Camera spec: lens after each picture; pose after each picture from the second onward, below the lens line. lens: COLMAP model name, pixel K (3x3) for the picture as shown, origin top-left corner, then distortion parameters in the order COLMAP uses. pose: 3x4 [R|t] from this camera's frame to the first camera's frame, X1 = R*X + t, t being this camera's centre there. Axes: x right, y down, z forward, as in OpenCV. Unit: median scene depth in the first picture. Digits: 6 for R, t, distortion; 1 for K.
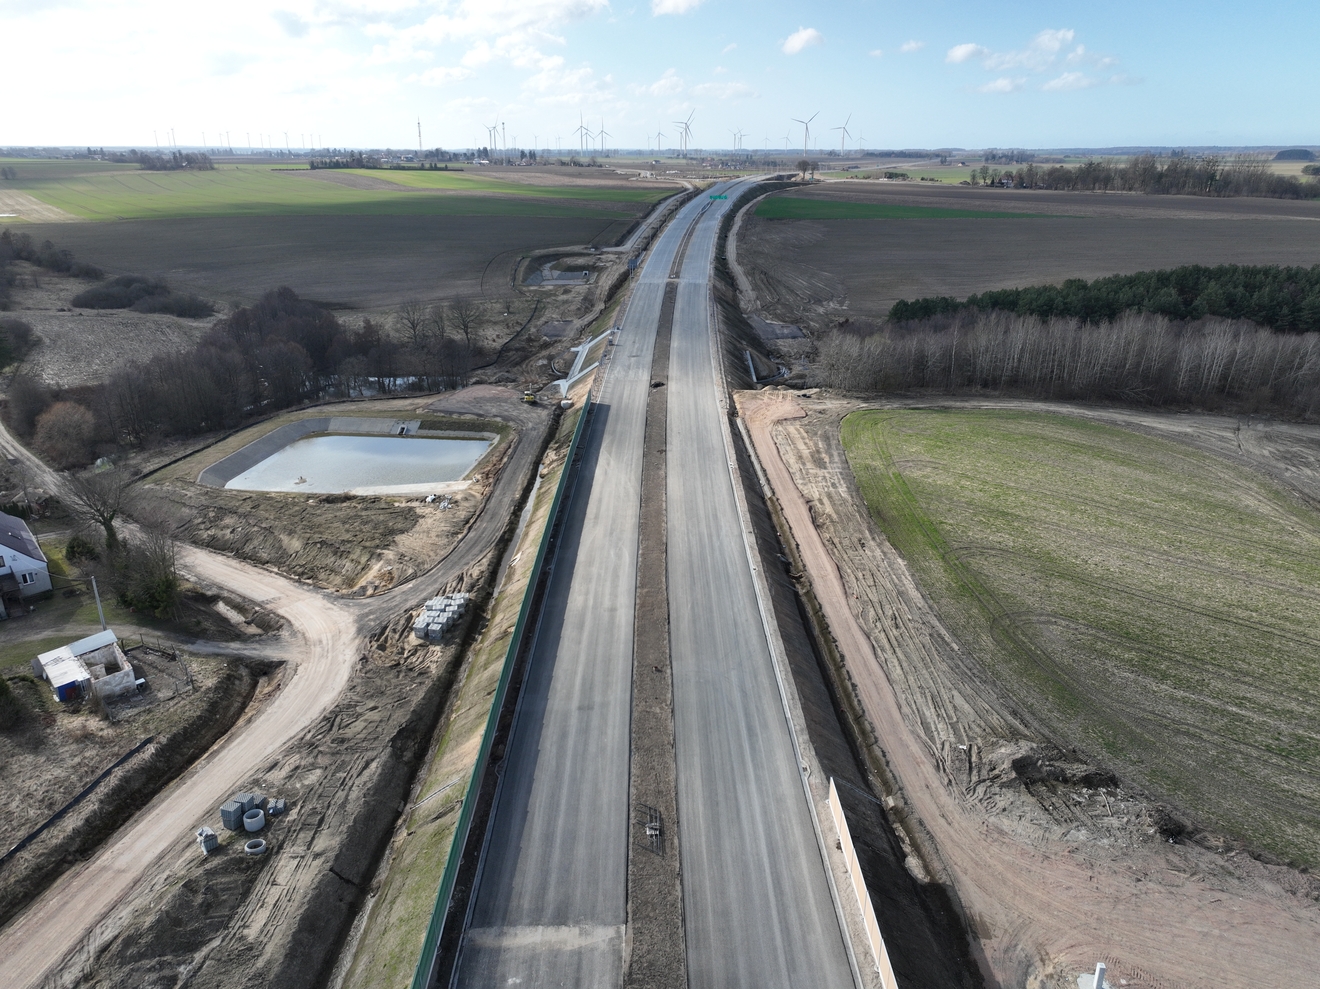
lens RADIAL K [[937.8, 0, 660.0], [0, 937.8, 494.5], [0, 0, 1]] dist [0.001580, 0.011216]
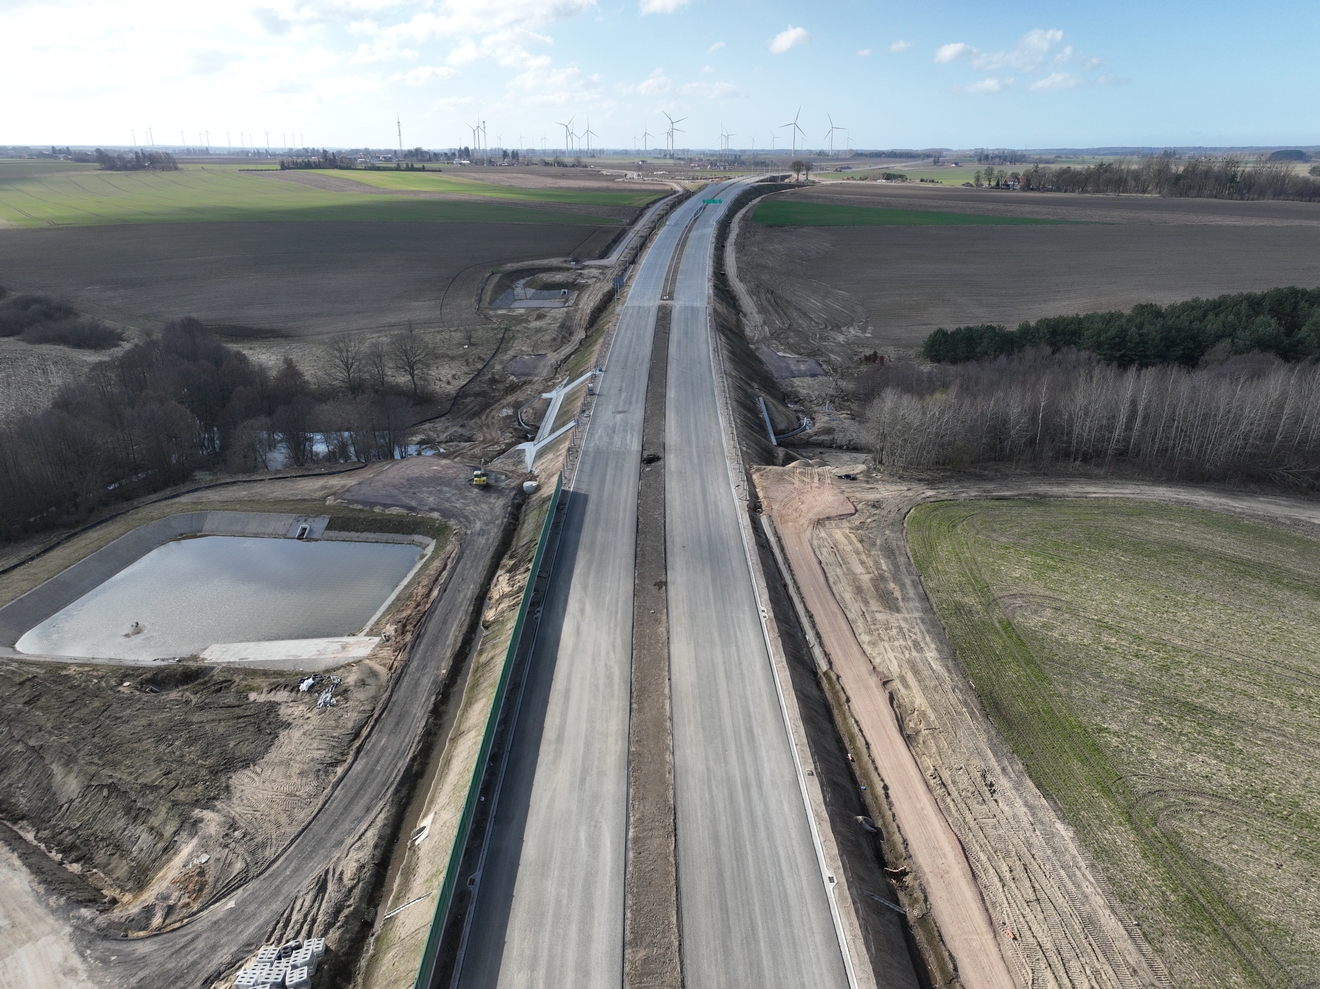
lens RADIAL K [[937.8, 0, 660.0], [0, 937.8, 494.5], [0, 0, 1]] dist [0.001580, 0.011216]
pose [[0.999904, -0.003839, 0.013307, -0.004264], [0.003839, 0.999993, 0.000045, -0.064327], [-0.013307, 0.000006, 0.999911, 0.176962]]
